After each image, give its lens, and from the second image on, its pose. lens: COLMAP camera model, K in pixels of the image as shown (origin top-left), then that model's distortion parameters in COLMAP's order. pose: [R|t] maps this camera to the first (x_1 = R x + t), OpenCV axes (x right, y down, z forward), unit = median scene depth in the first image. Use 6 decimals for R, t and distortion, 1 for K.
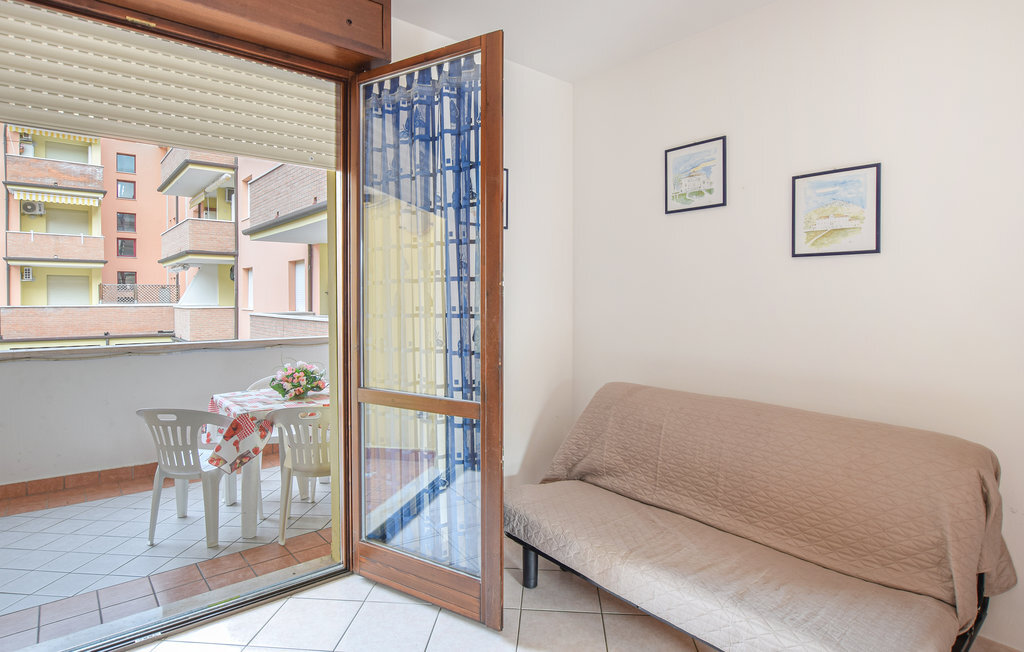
lens RADIAL K [[539.2, 0, 476.2], [0, 539.2, 303.7], [0, 0, 1]] dist [-0.029610, -0.000379]
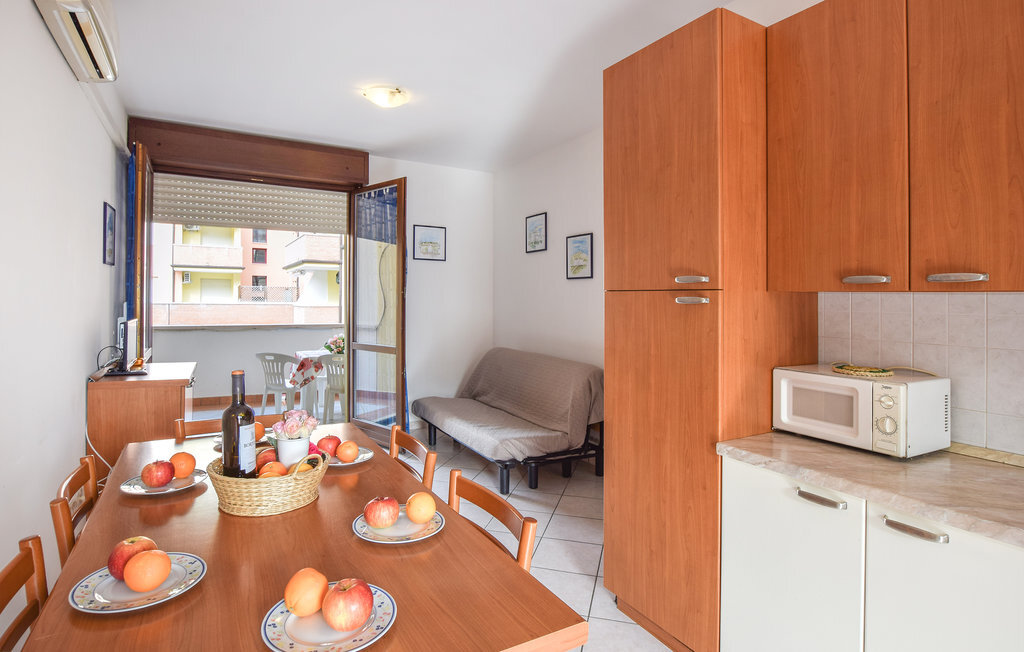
lens RADIAL K [[539.2, 0, 476.2], [0, 539.2, 303.7], [0, 0, 1]] dist [-0.029610, -0.000379]
pose [[0.980174, 0.013161, -0.197703, 0.091699], [-0.014241, 0.999890, -0.004043, 0.001658], [0.197628, 0.006778, 0.980254, -0.130889]]
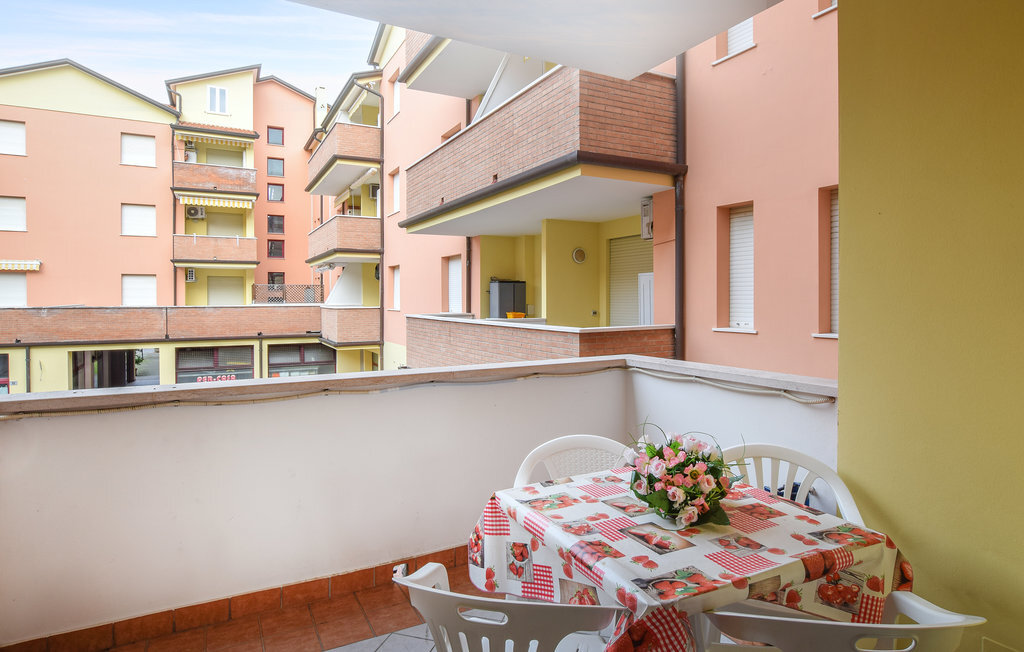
lens RADIAL K [[537.3, 0, 464.2], [0, 537.3, 298.1], [0, 0, 1]] dist [-0.035849, 0.001011]
pose [[0.972855, -0.001887, -0.231407, -0.081987], [-0.000239, 0.999958, -0.009160, -0.001374], [0.231415, 0.008967, 0.972814, 0.102103]]
